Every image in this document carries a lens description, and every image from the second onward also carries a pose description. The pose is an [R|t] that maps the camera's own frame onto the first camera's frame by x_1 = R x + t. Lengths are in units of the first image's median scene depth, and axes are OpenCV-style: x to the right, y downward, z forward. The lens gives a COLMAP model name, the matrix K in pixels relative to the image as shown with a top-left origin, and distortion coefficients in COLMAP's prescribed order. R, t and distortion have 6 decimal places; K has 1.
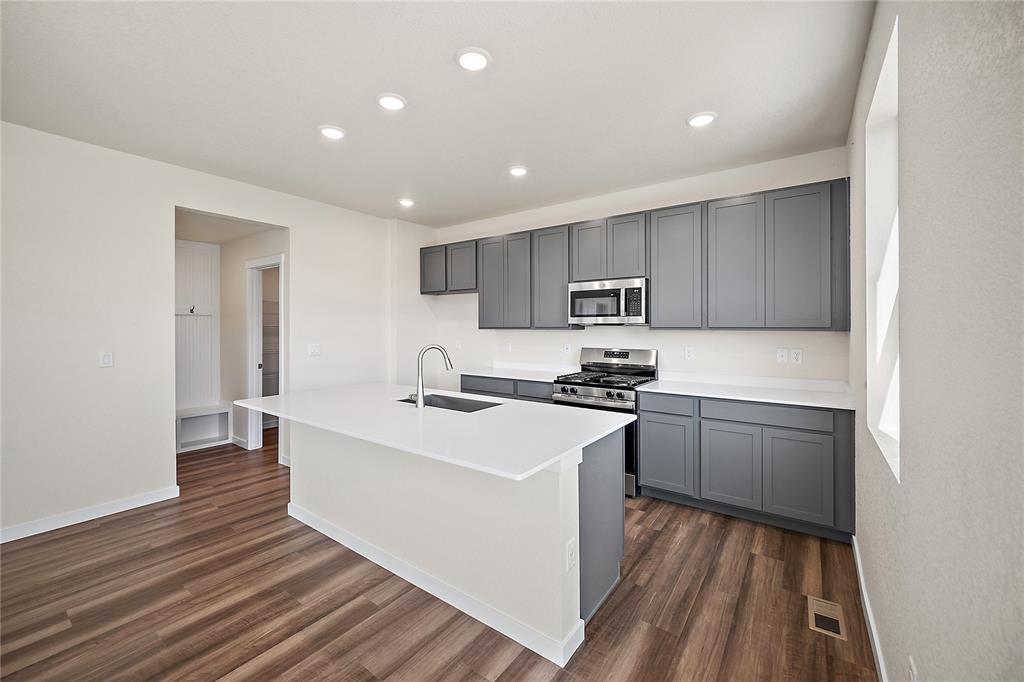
lens RADIAL K [[406.1, 0, 508.5], [0, 406.1, 331.3], [0, 0, 1]] dist [-0.001014, -0.000076]
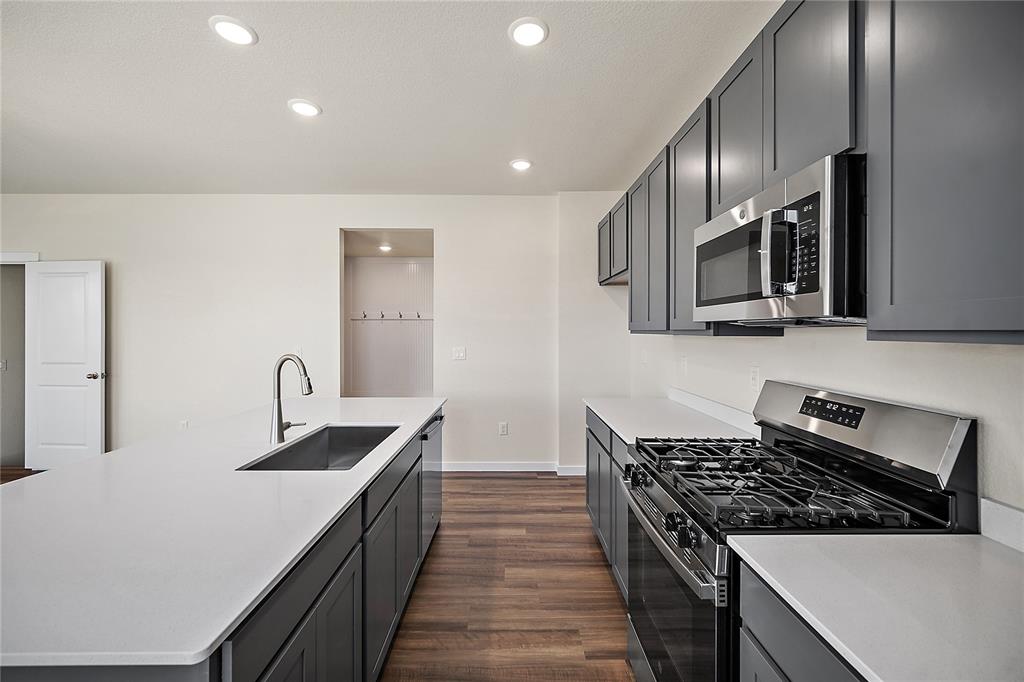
lens RADIAL K [[415.1, 0, 512.0], [0, 415.1, 341.0], [0, 0, 1]] dist [0.000035, -0.000005]
pose [[0.594607, 0.019304, -0.803785, 0.510699], [-0.010125, 0.999812, 0.016521, -0.004944], [0.803953, -0.001685, 0.594690, 0.743127]]
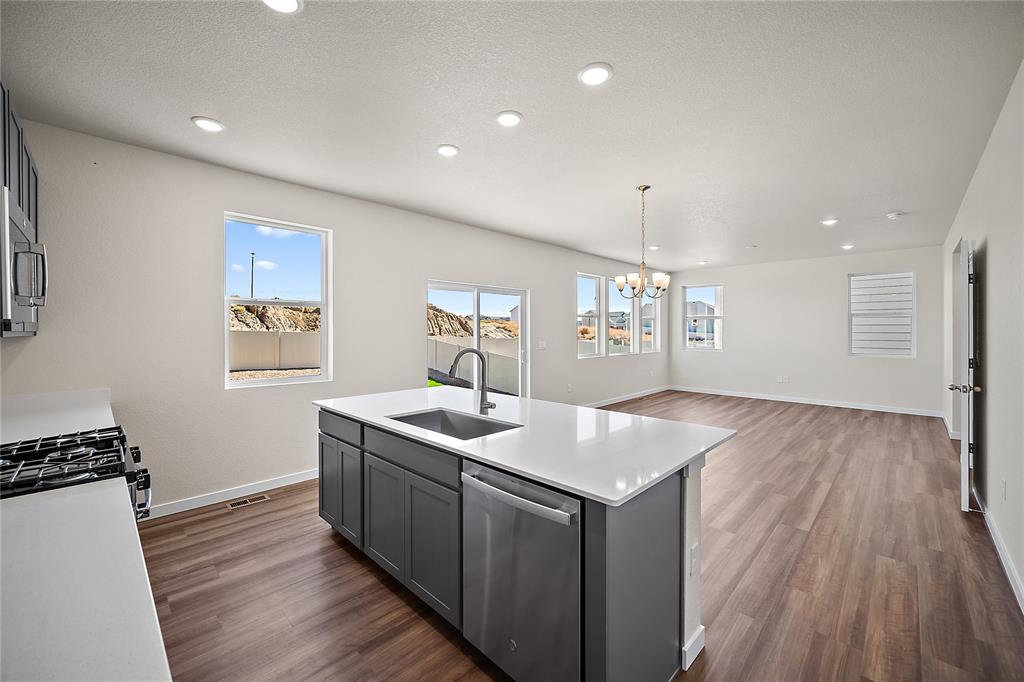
lens RADIAL K [[406.1, 0, 508.5], [0, 406.1, 331.3], [0, 0, 1]] dist [-0.001014, -0.000076]
pose [[-0.989785, 0.003034, 0.142536, -0.343939], [0.004640, 0.999929, 0.010932, -0.014095], [-0.142493, 0.011482, -0.989729, 1.615759]]
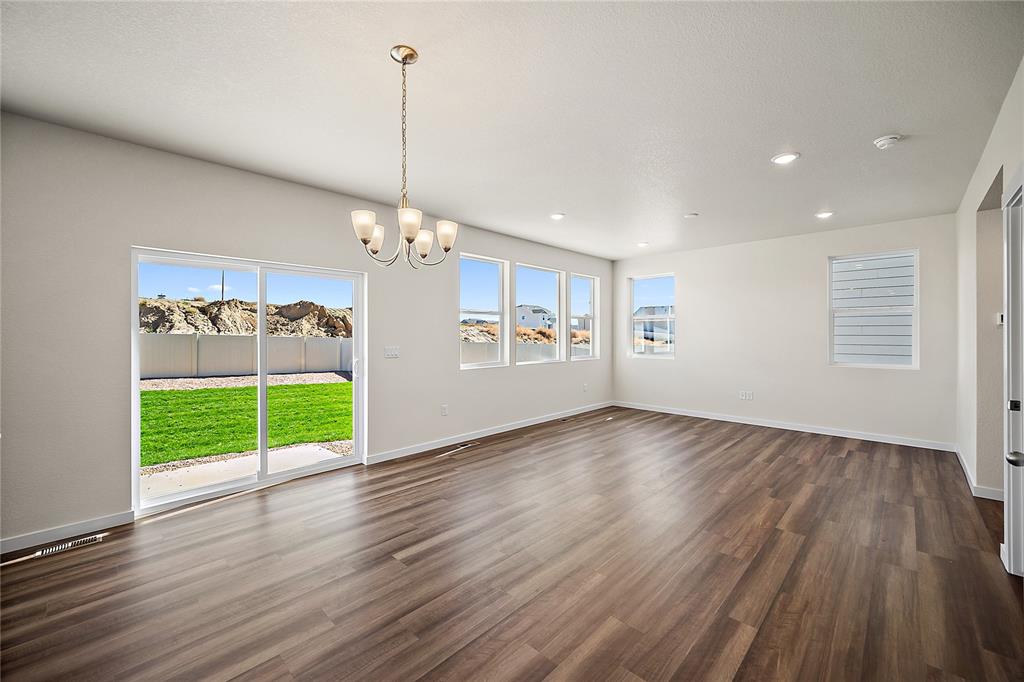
lens RADIAL K [[402.5, 0, 510.4], [0, 402.5, 336.3], [0, 0, 1]] dist [-0.000848, 0.000184]
pose [[-0.989607, 0.001879, 0.143787, -0.839200], [0.003842, 0.999903, 0.013374, 0.005948], [-0.143748, 0.013787, -0.989518, 0.939264]]
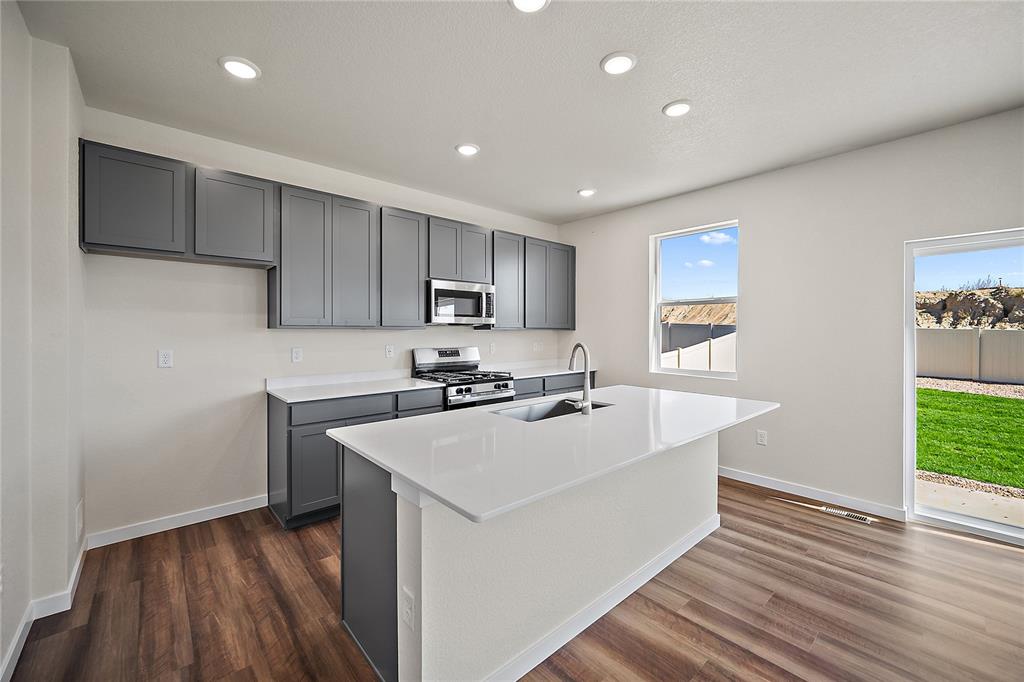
lens RADIAL K [[406.1, 0, 508.5], [0, 406.1, 331.3], [0, 0, 1]] dist [-0.001014, -0.000076]
pose [[0.217879, 0.004241, 0.975966, -0.933267], [0.011295, 0.999913, -0.006867, 0.011830], [-0.975910, 0.012520, 0.217812, 0.808922]]
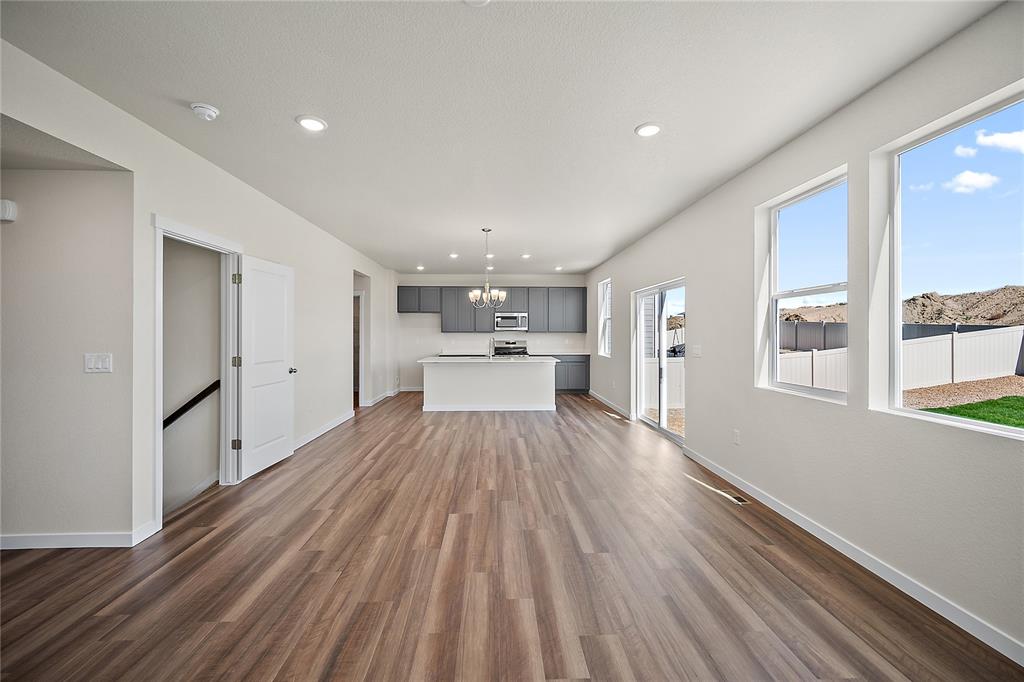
lens RADIAL K [[406.1, 0, 508.5], [0, 406.1, 331.3], [0, 0, 1]] dist [-0.001014, -0.000076]
pose [[0.783438, 0.004785, 0.621451, -1.598154], [0.004607, 0.999898, -0.013507, 0.026626], [-0.621453, 0.013445, 0.783336, -1.121737]]
